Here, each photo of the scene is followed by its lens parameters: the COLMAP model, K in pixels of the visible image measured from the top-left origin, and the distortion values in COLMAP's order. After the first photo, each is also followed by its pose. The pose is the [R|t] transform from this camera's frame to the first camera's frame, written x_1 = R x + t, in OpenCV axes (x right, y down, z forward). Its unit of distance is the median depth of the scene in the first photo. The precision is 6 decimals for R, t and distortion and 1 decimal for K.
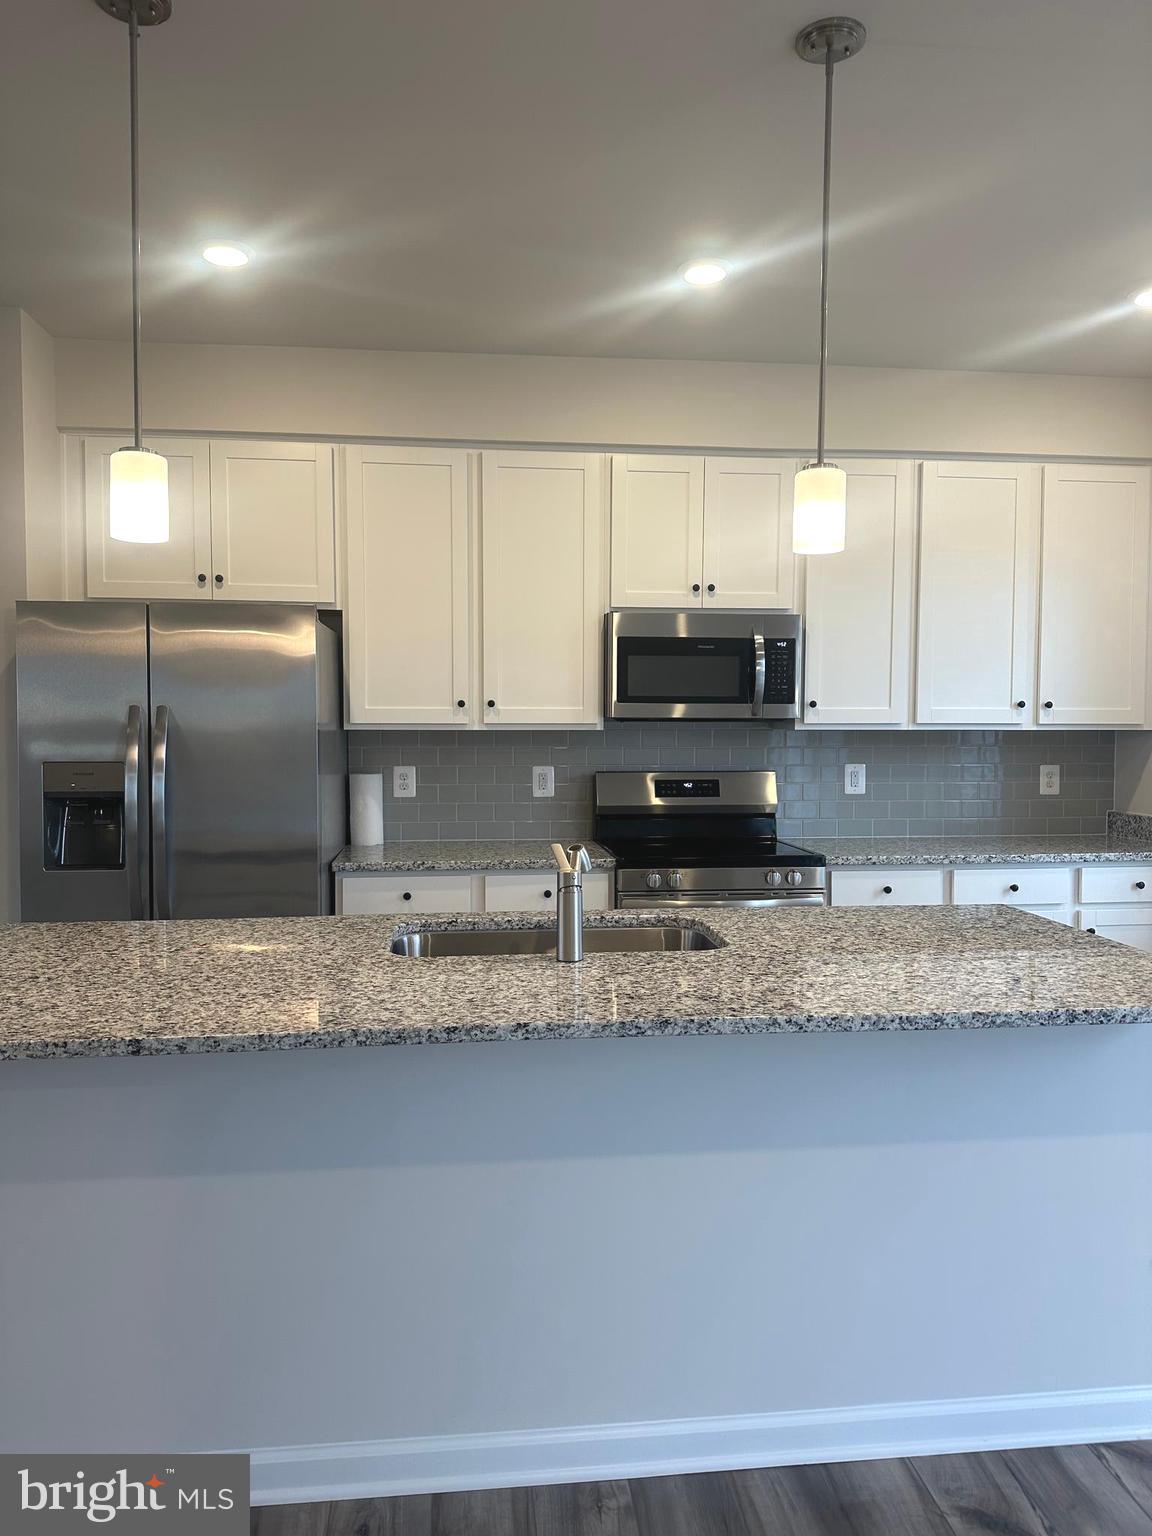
lens RADIAL K [[1082.6, 0, 567.3], [0, 1082.6, 762.6], [0, 0, 1]] dist [0.112146, -0.145180]
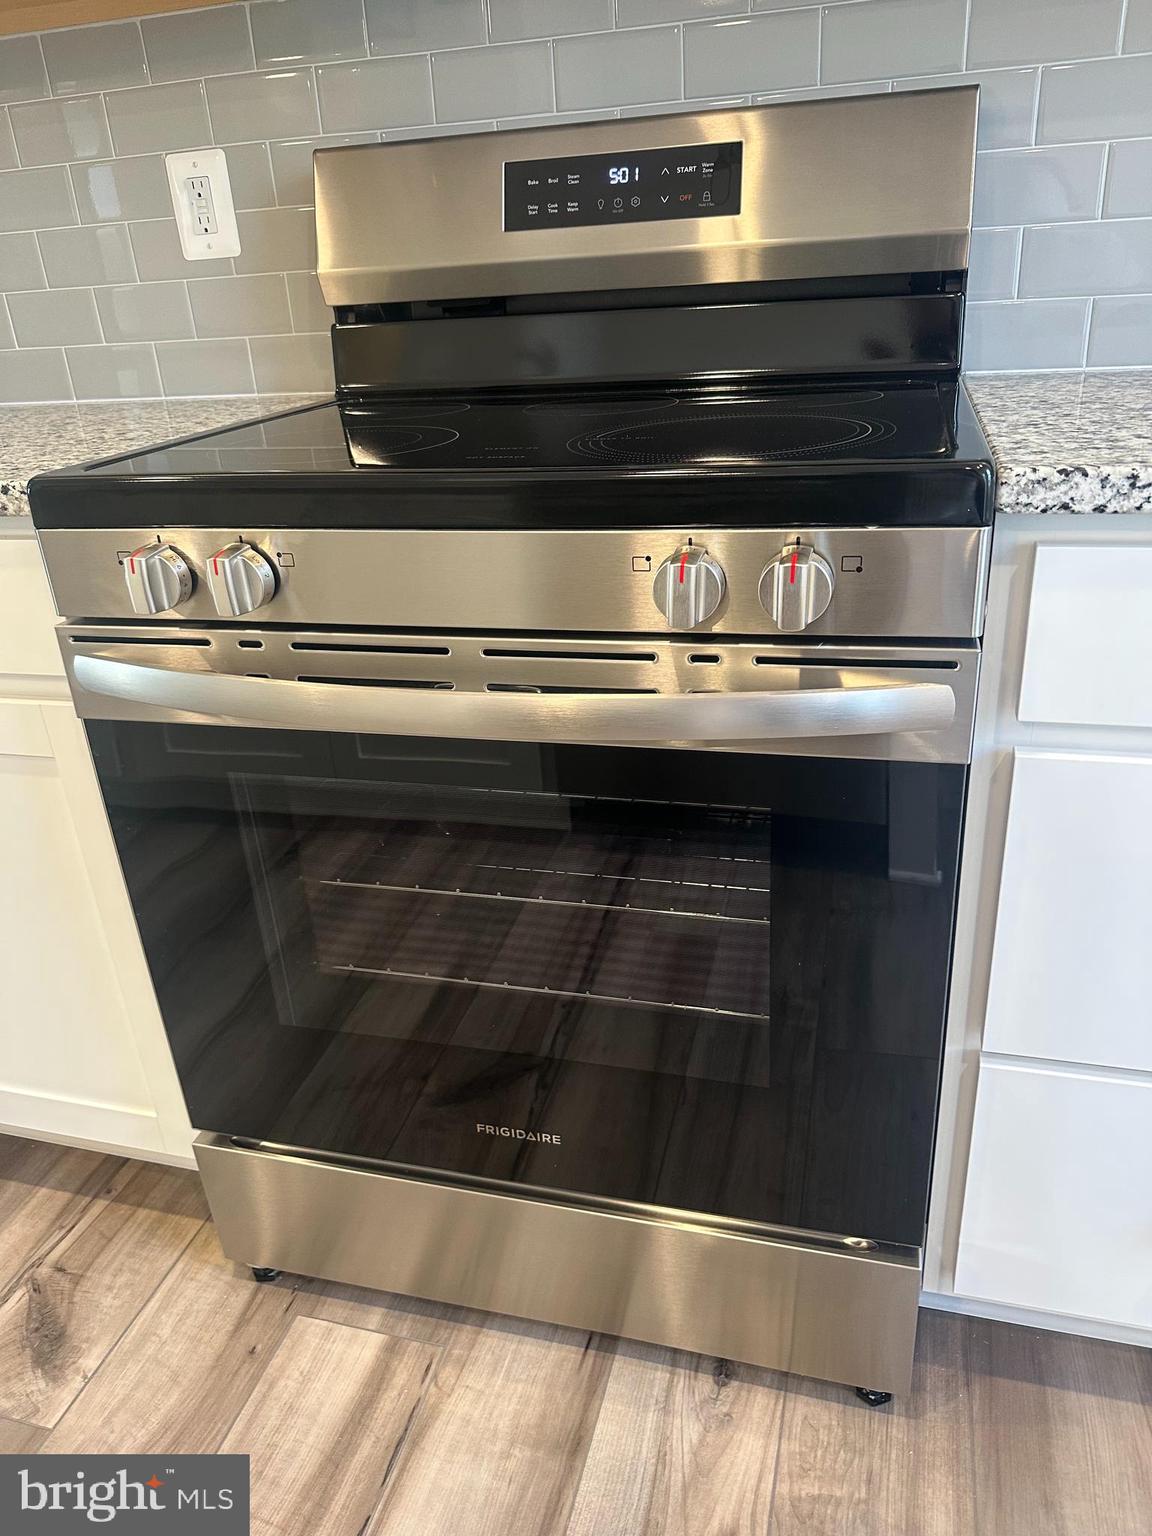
lens RADIAL K [[1103.6, 0, 576.0], [0, 1103.6, 768.0], [0, 0, 1]] dist [-0.012039, -0.003276]
pose [[0.923595, 0.106807, -0.368190, 0.238383], [0.042966, 0.925517, 0.376260, 0.059242], [0.380954, -0.363332, 0.850214, 0.778458]]
